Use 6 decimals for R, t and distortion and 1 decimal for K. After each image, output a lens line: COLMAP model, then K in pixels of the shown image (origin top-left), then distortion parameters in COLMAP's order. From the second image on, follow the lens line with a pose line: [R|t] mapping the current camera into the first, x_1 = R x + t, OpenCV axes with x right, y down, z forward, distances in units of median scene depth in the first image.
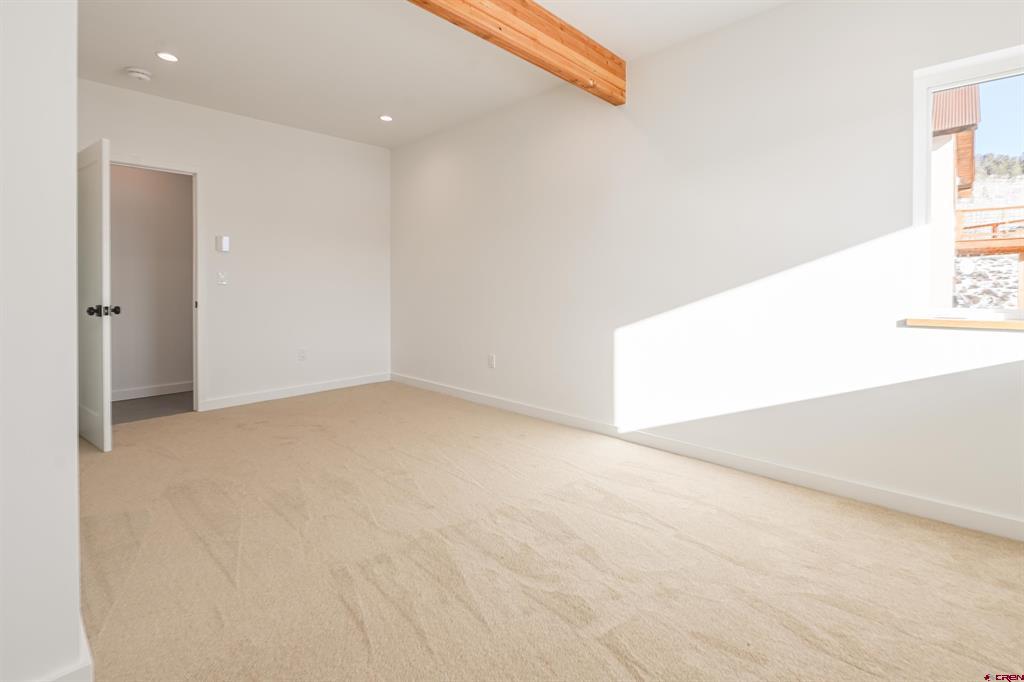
lens RADIAL K [[470.4, 0, 546.2], [0, 470.4, 288.0], [0, 0, 1]] dist [-0.000331, -0.000087]
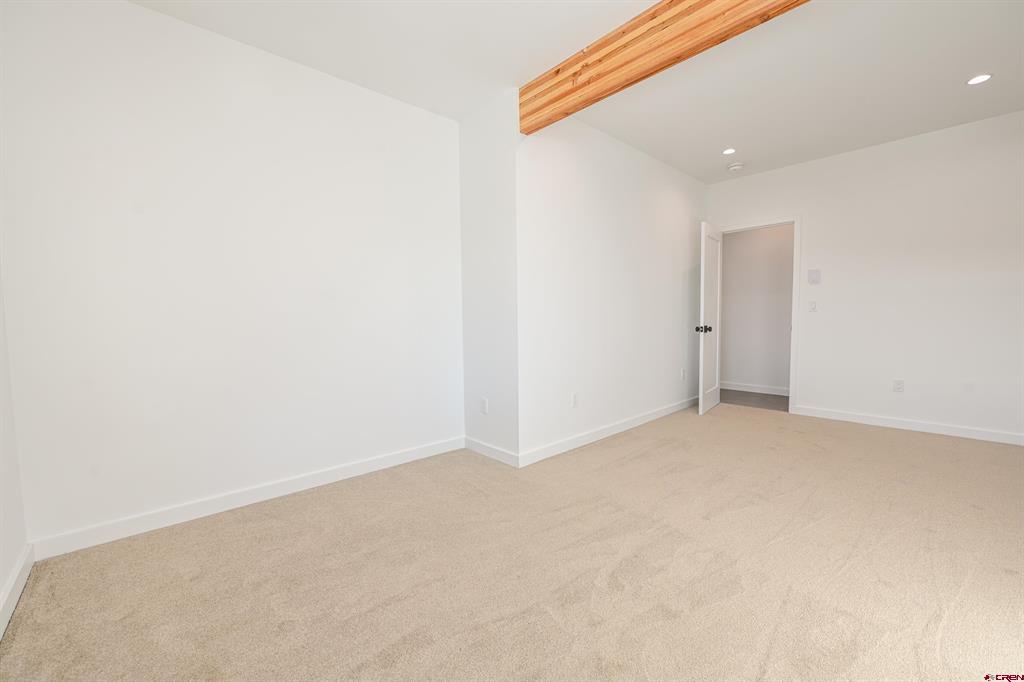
lens RADIAL K [[407.2, 0, 510.9], [0, 407.2, 339.4], [0, 0, 1]] dist [0.000172, -0.000128]
pose [[-0.112023, 0.053962, -0.992239, 0.536371], [0.004231, 0.998541, 0.053827, 0.004281], [0.993697, 0.001832, -0.112088, 0.502175]]
